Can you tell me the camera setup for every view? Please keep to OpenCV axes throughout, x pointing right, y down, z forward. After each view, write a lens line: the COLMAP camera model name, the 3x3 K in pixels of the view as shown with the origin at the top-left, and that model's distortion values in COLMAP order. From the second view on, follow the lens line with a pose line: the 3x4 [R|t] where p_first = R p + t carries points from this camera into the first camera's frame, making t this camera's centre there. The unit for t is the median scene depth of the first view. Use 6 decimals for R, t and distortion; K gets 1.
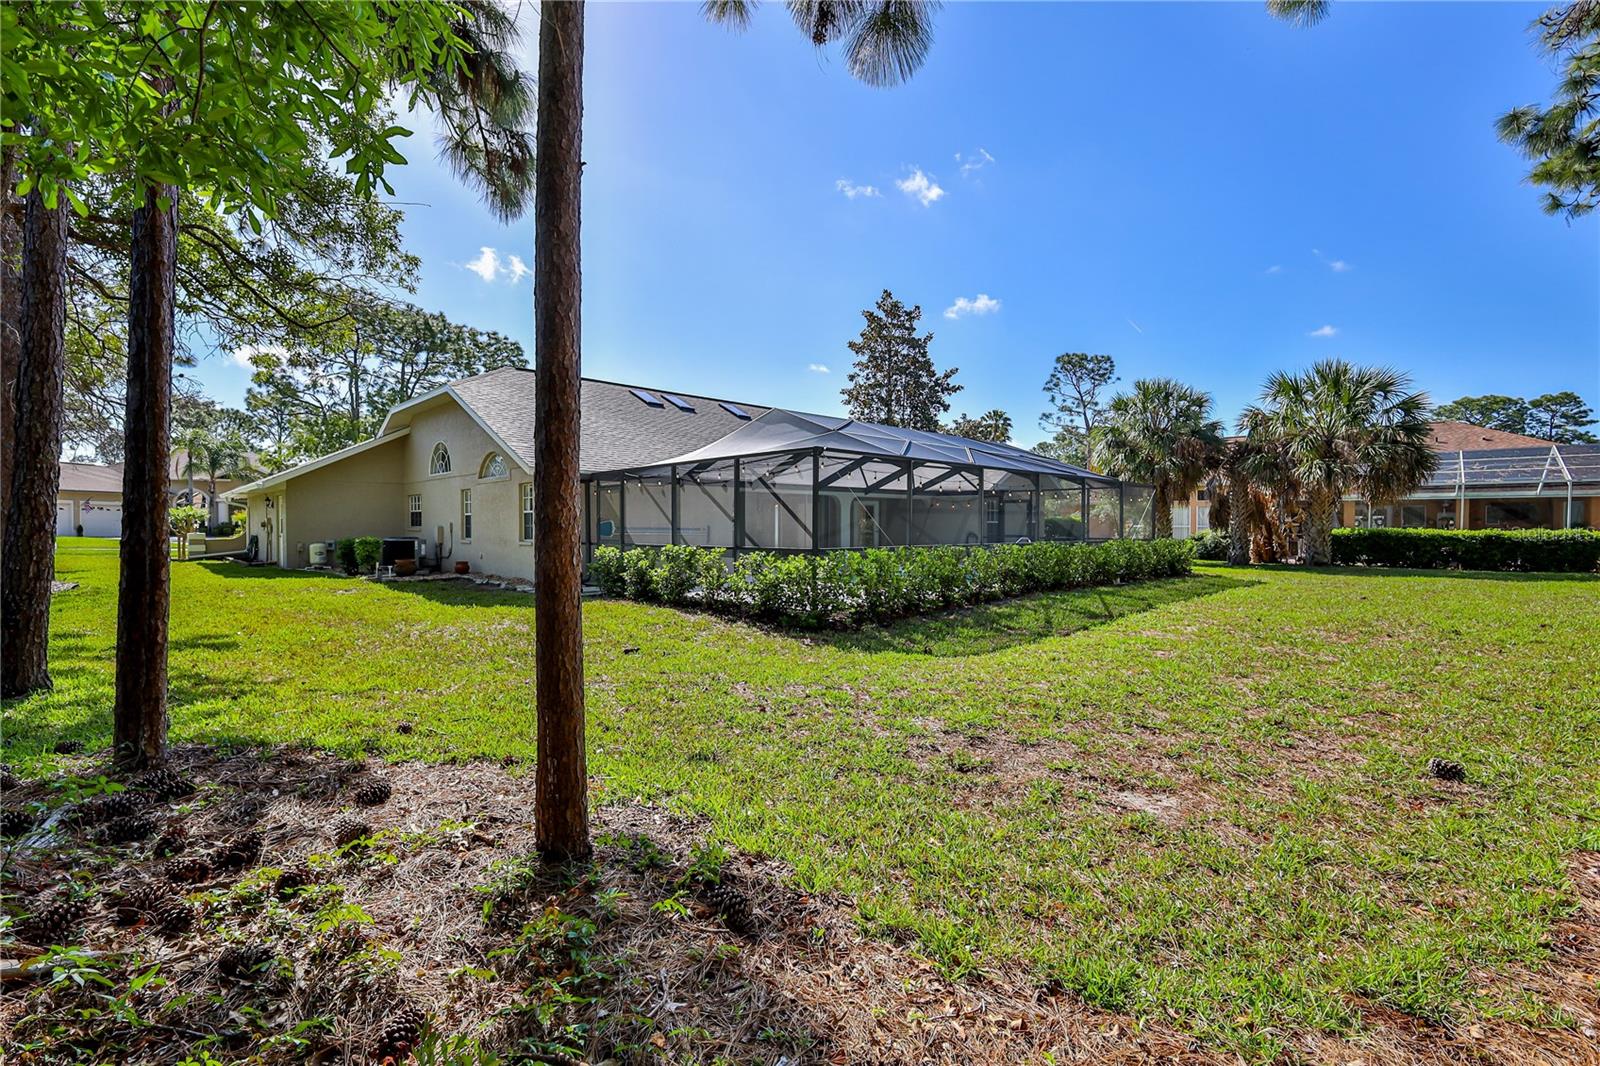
lens RADIAL K [[690.0, 0, 796.3], [0, 690.0, 529.6], [0, 0, 1]] dist [0.002000, 0.000332]
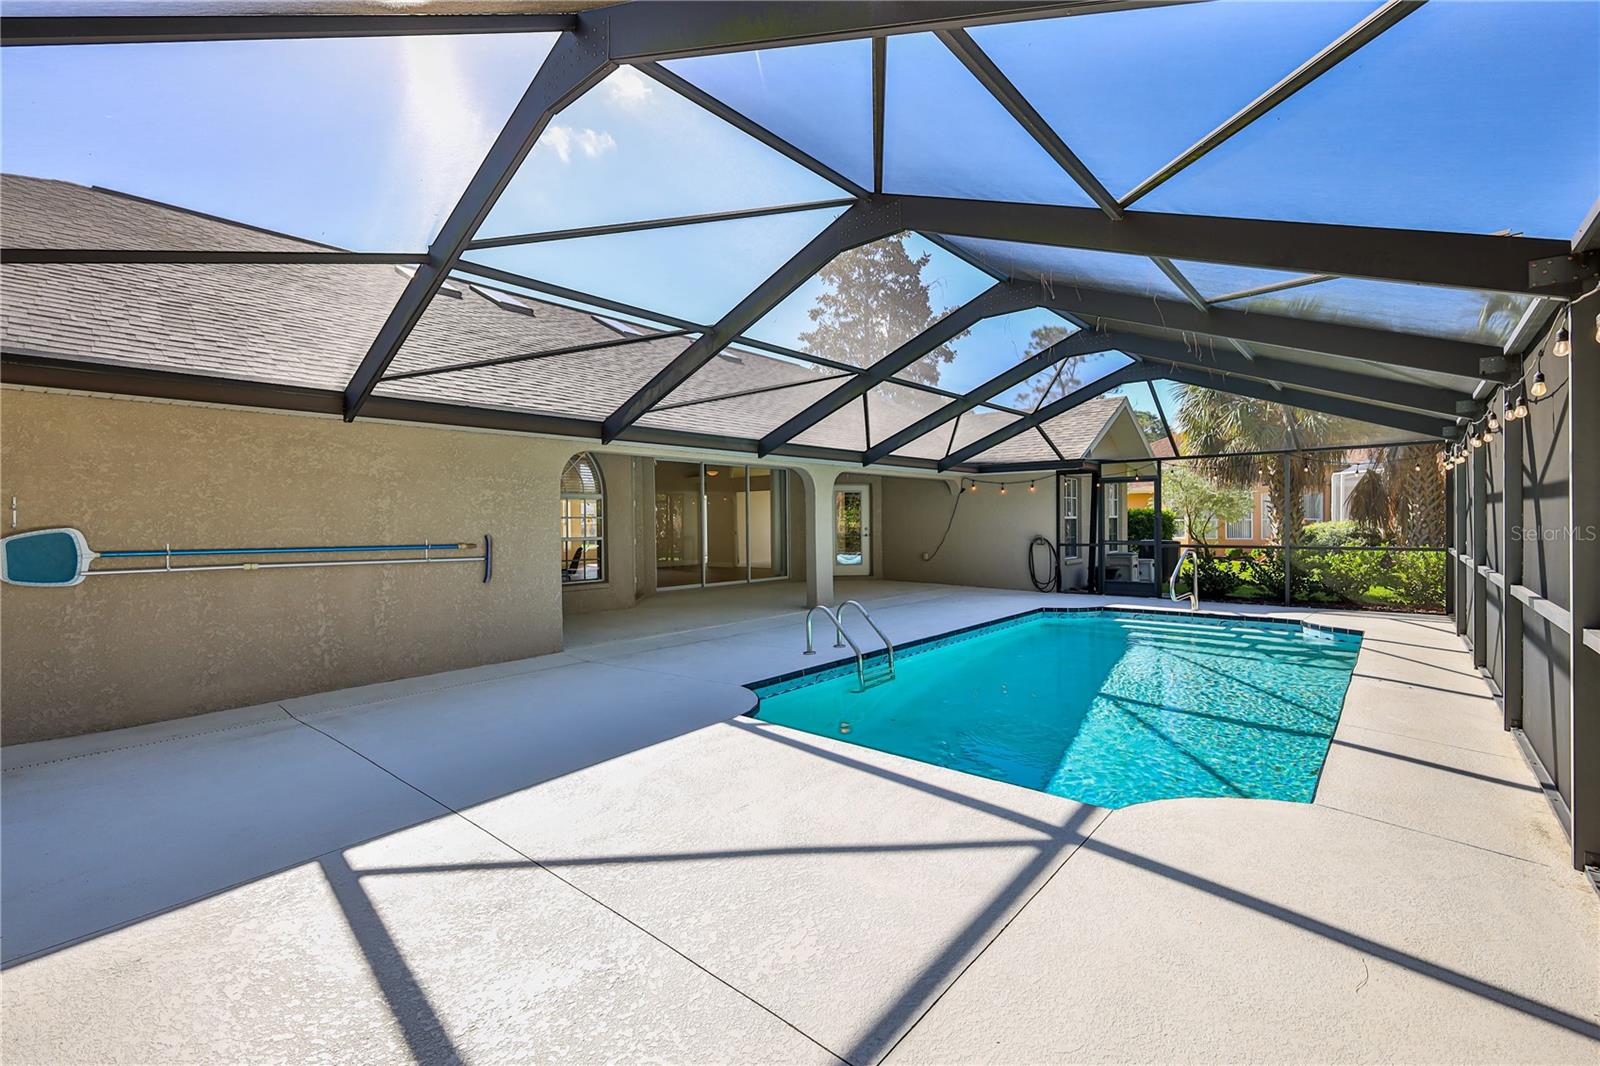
lens RADIAL K [[687.2, 0, 799.2], [0, 687.2, 526.1], [0, 0, 1]] dist [-0.000160, 0.000156]
pose [[0.997233, -0.012542, 0.073275, 0.015831], [0.012601, 0.999921, -0.000349, -0.006747], [-0.073265, 0.001271, 0.997312, 0.464520]]
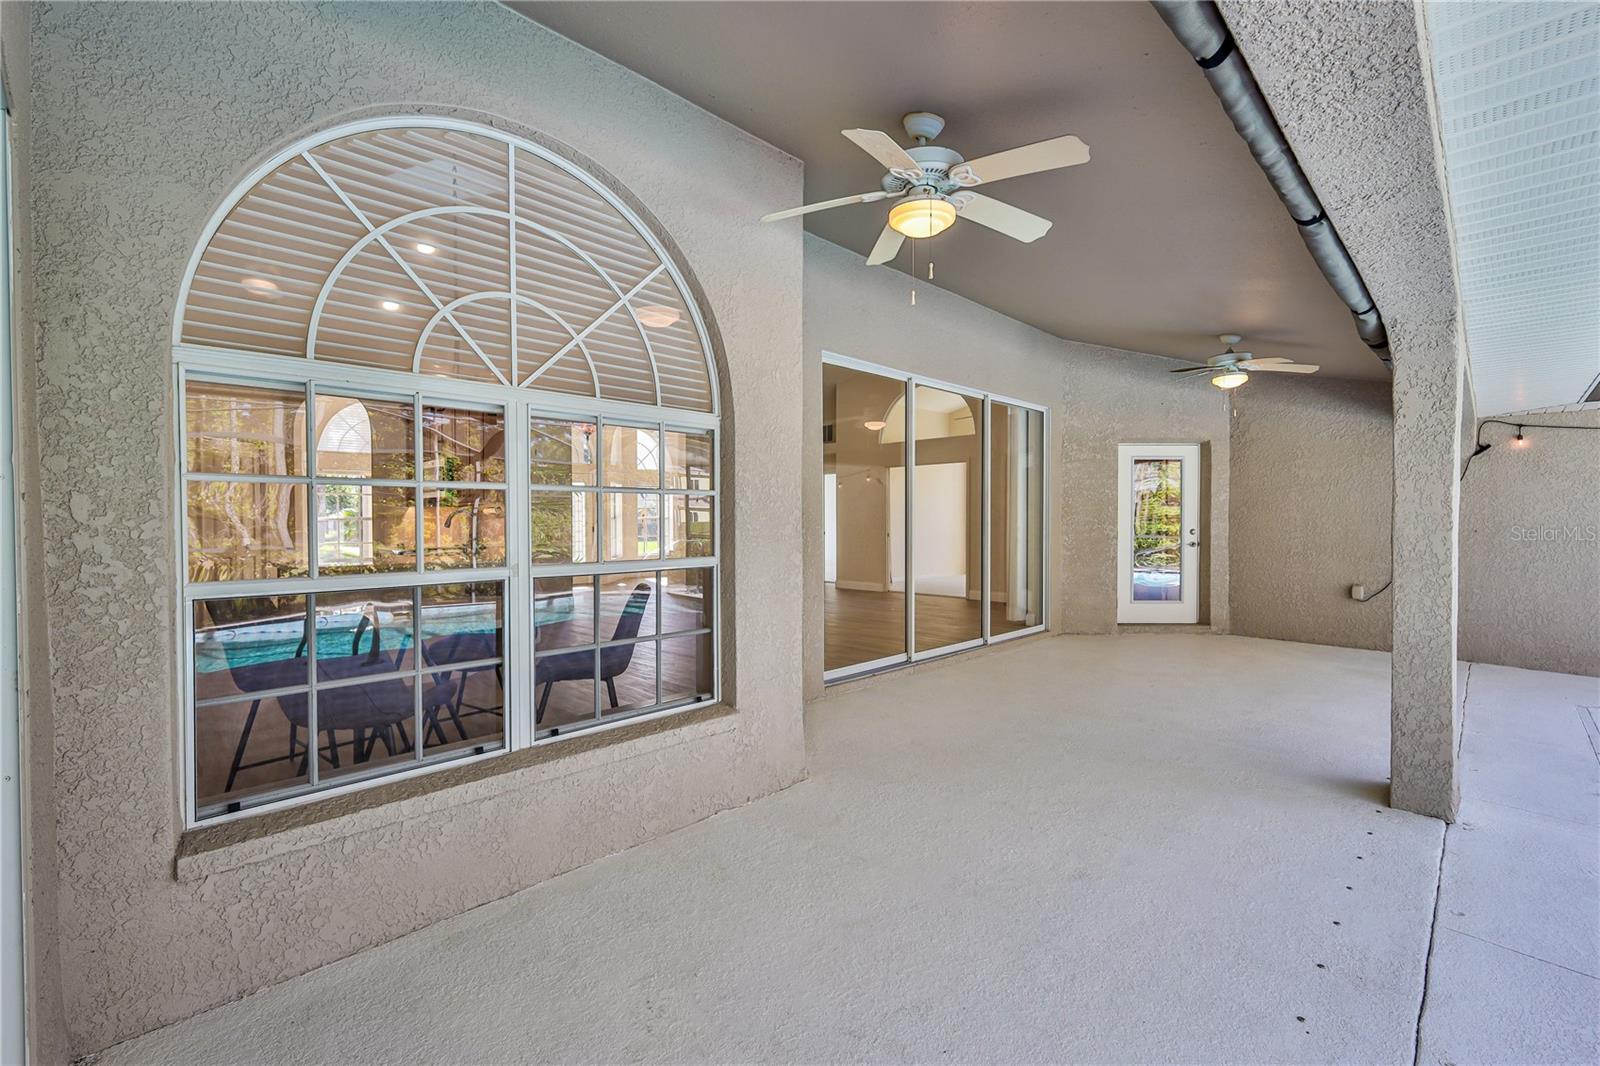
lens RADIAL K [[690.0, 0, 796.3], [0, 690.0, 529.6], [0, 0, 1]] dist [0.002000, 0.000332]
pose [[0.999966, -0.002565, -0.007790, -0.064246], [0.002618, 0.999973, 0.006797, -0.007577], [0.007772, -0.006817, 0.999947, 0.792656]]
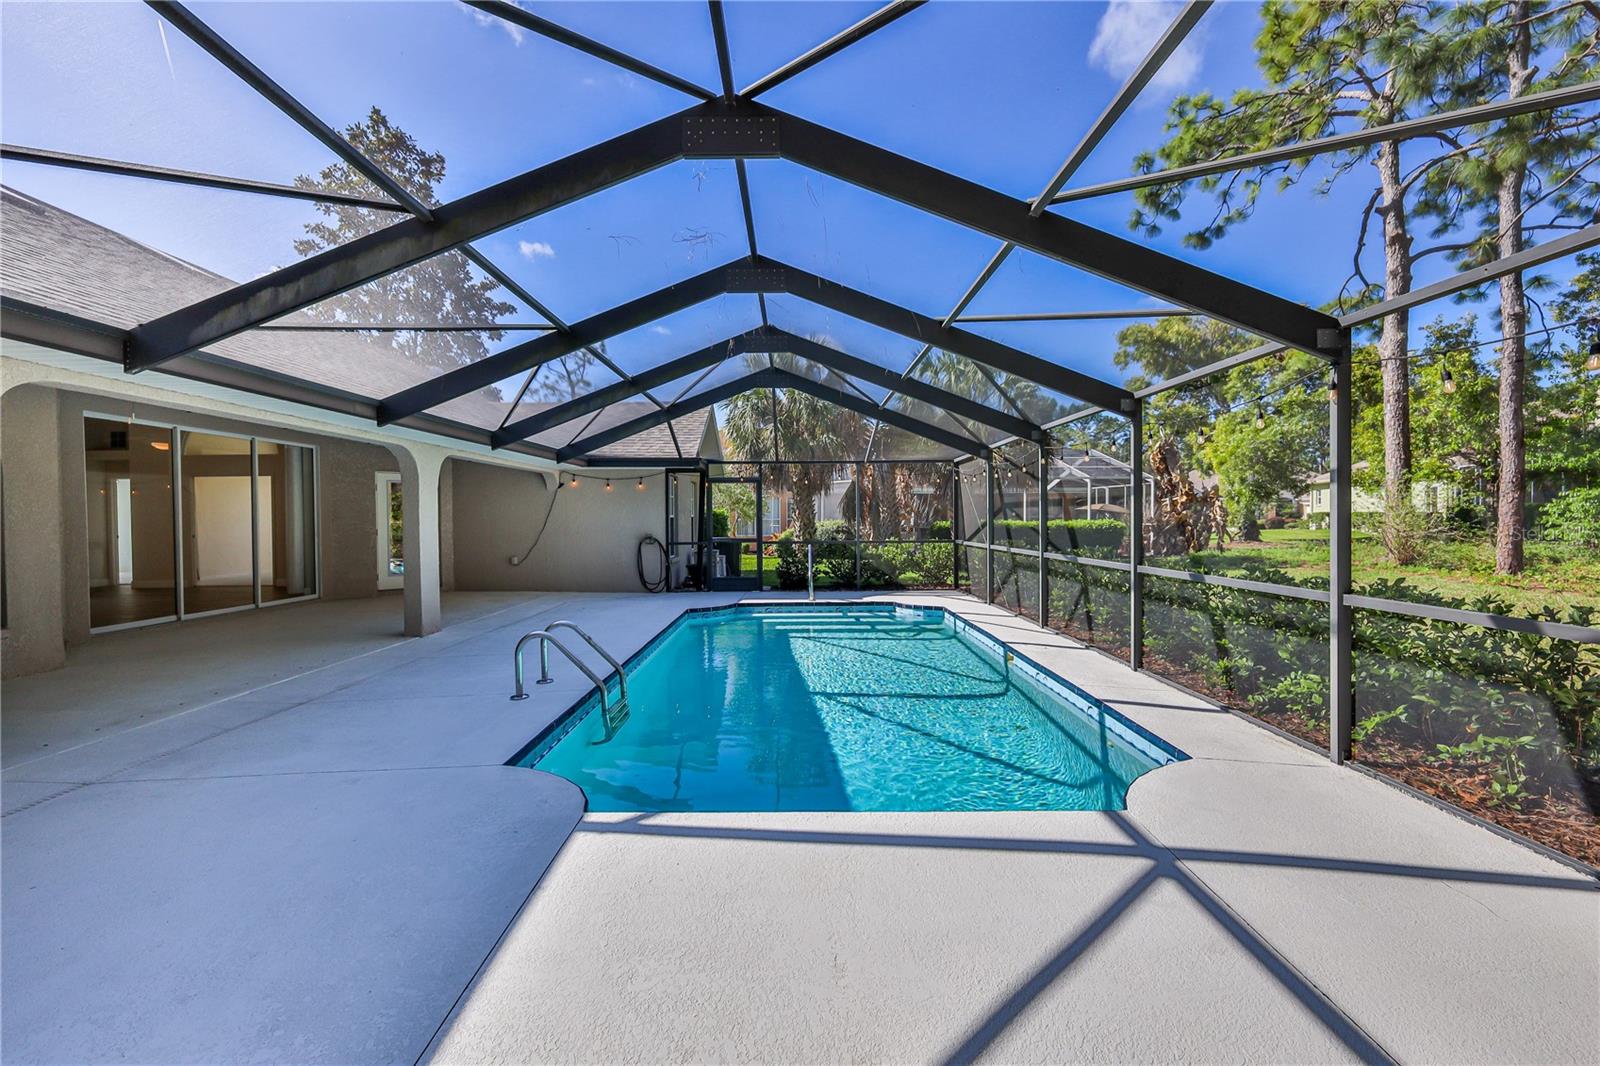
lens RADIAL K [[690.0, 0, 796.3], [0, 690.0, 529.6], [0, 0, 1]] dist [0.002000, 0.000332]
pose [[0.708106, -0.019953, 0.705824, -0.050831], [0.013133, 0.999800, 0.015087, -0.007403], [-0.705984, -0.001414, 0.708227, 0.543725]]
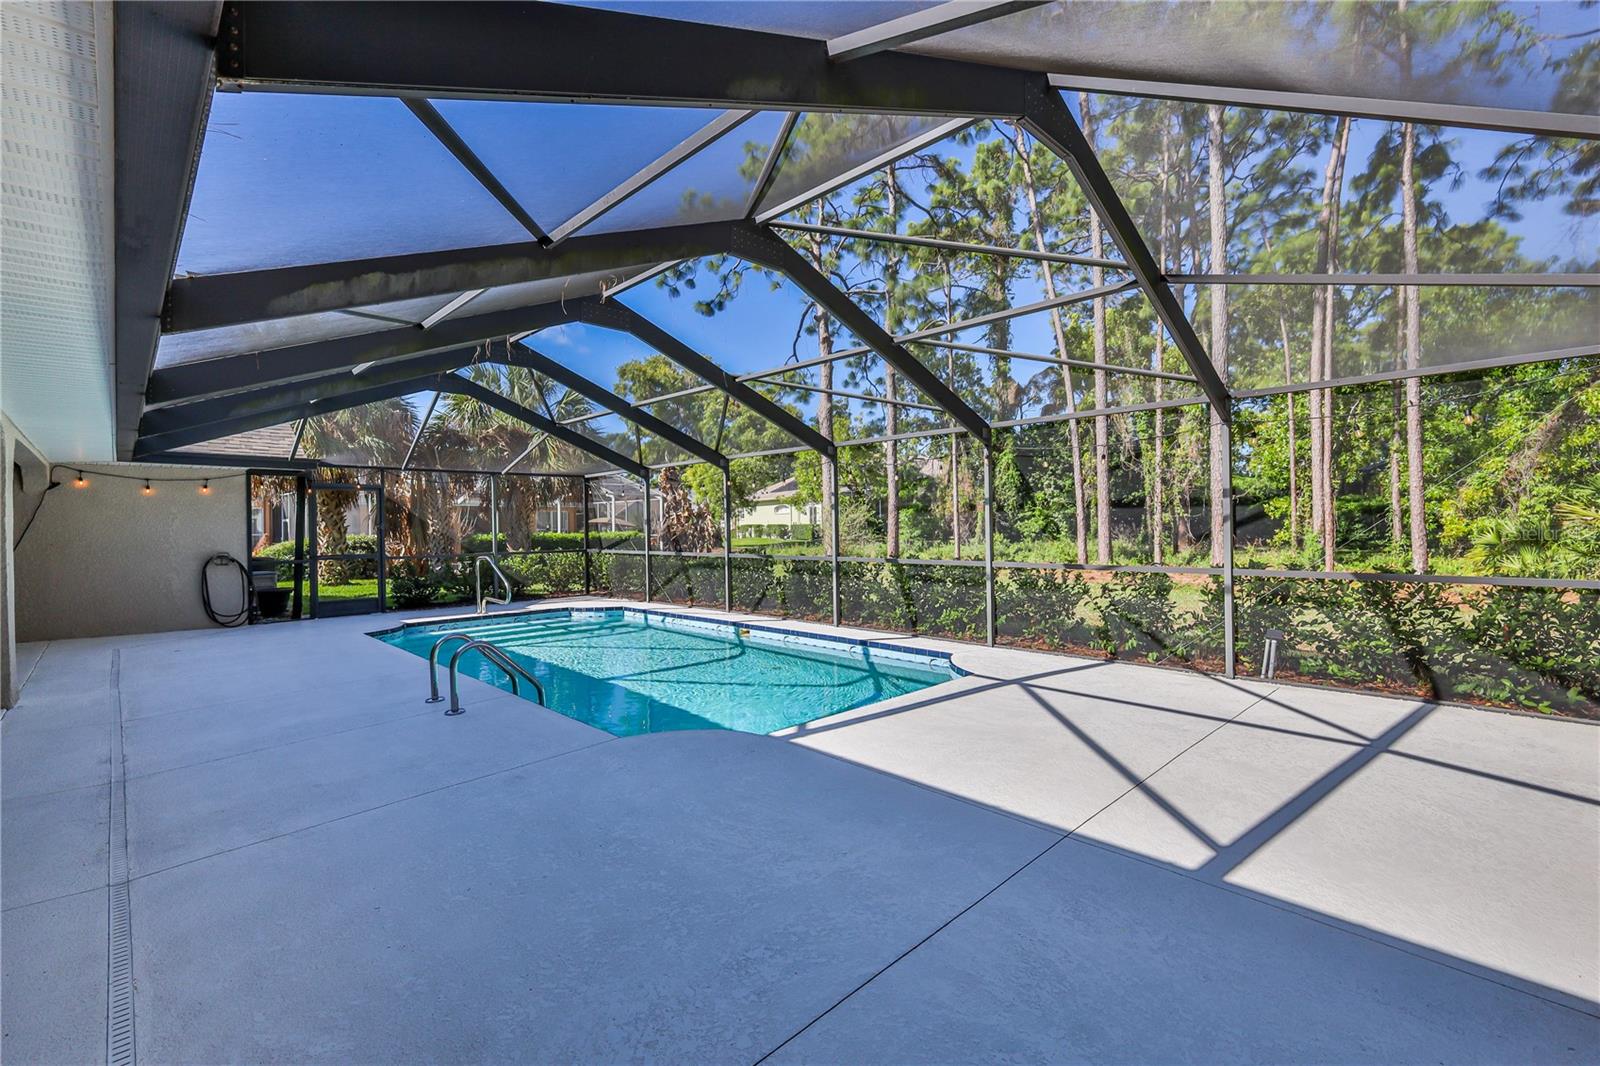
lens RADIAL K [[690.0, 0, 796.3], [0, 690.0, 529.6], [0, 0, 1]] dist [0.002000, 0.000332]
pose [[0.015623, -0.008352, 0.999843, -0.169694], [0.020376, 0.999760, 0.008032, -0.007290], [-0.999670, 0.020248, 0.015790, 0.654079]]
